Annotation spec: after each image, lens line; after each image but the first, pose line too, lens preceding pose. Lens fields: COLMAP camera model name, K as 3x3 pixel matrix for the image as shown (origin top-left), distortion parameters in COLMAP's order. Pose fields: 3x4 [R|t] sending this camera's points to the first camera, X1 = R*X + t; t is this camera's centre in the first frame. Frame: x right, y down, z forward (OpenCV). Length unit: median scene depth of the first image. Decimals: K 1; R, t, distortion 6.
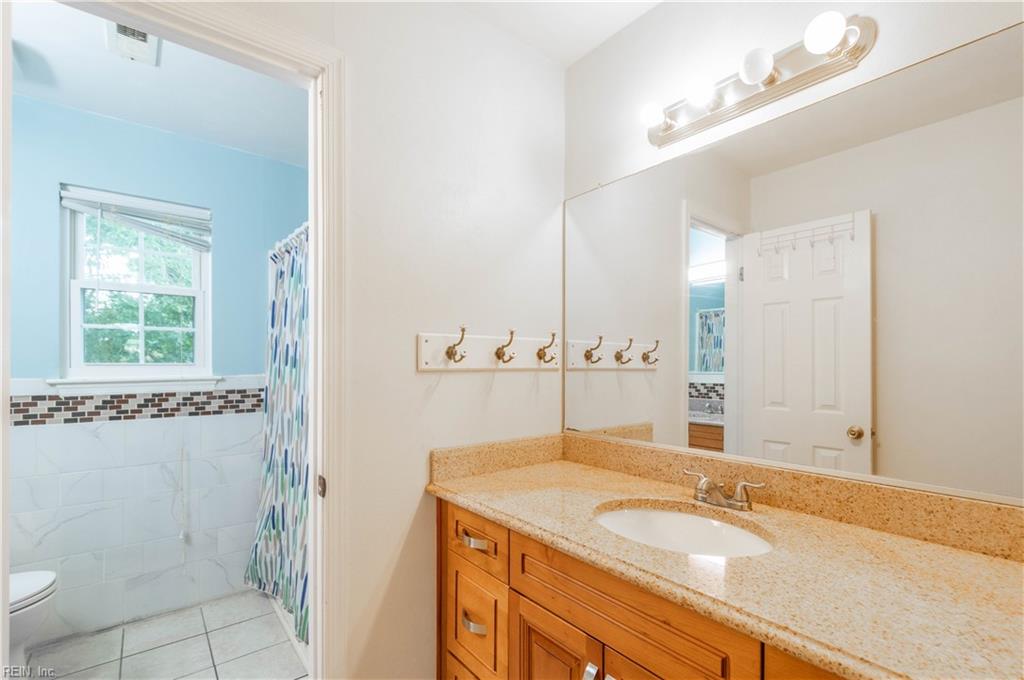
lens RADIAL K [[454.2, 0, 514.5], [0, 454.2, 367.1], [0, 0, 1]] dist [-0.000281, -0.001050]
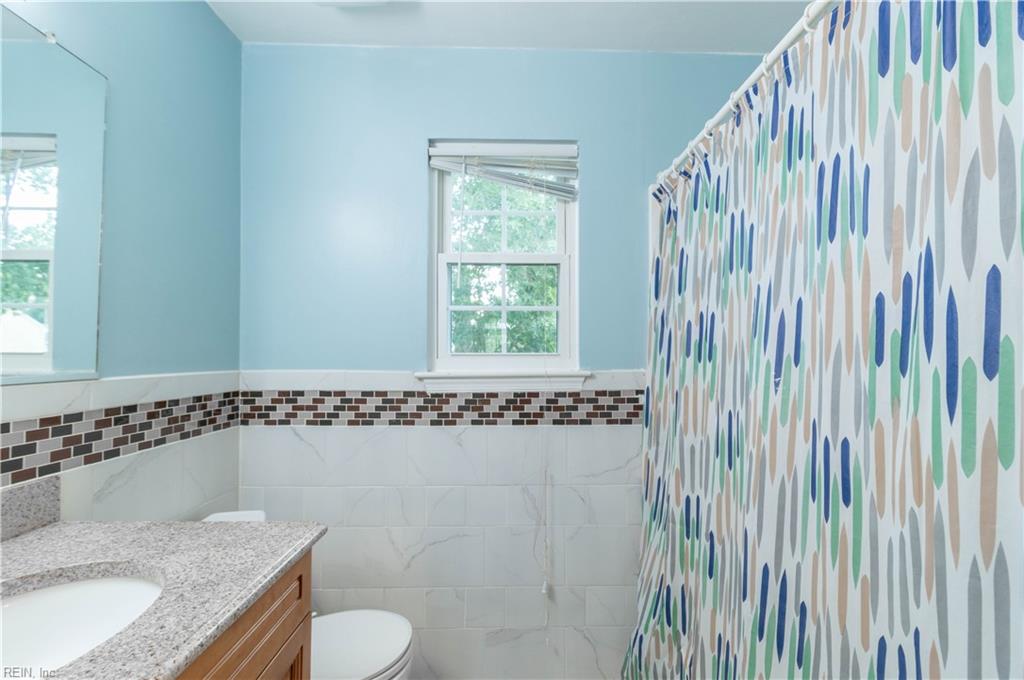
lens RADIAL K [[454.2, 0, 518.6], [0, 454.2, 349.4], [0, 0, 1]] dist [-0.000281, -0.001050]
pose [[0.784785, -0.009211, -0.619699, -0.305688], [-0.003706, 0.999802, -0.019554, 0.000448], [0.619757, 0.017642, 0.784596, 0.388758]]
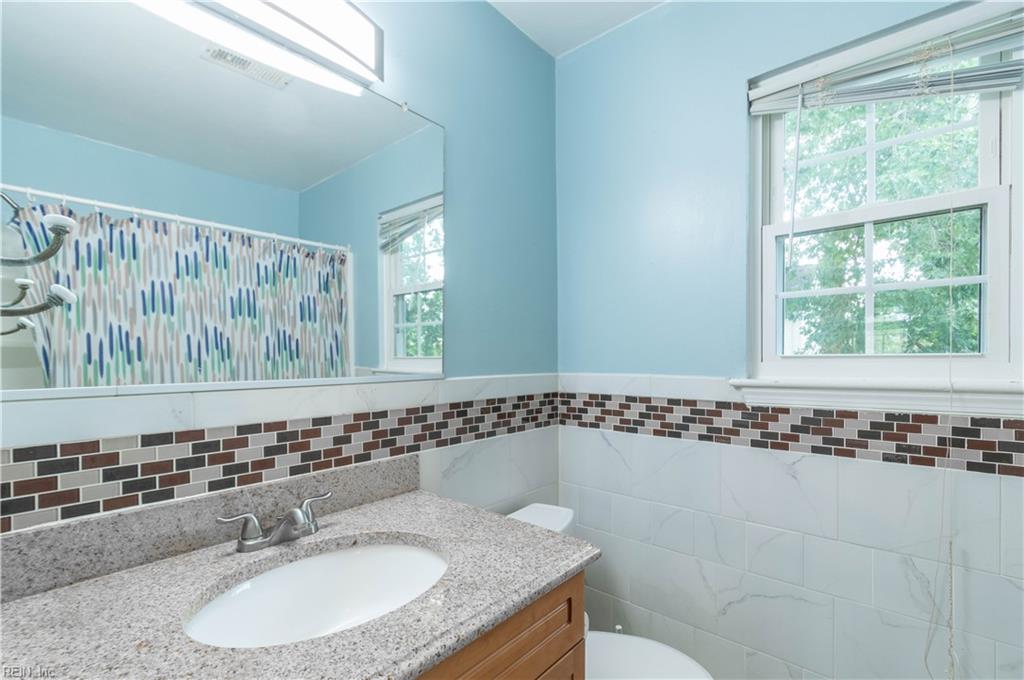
lens RADIAL K [[454.2, 0, 525.8], [0, 454.2, 362.4], [0, 0, 1]] dist [-0.000281, -0.001050]
pose [[0.170247, 0.011115, -0.985339, -0.351634], [0.000336, 0.999936, 0.011338, -0.004616], [0.985401, -0.002261, 0.170233, 0.494570]]
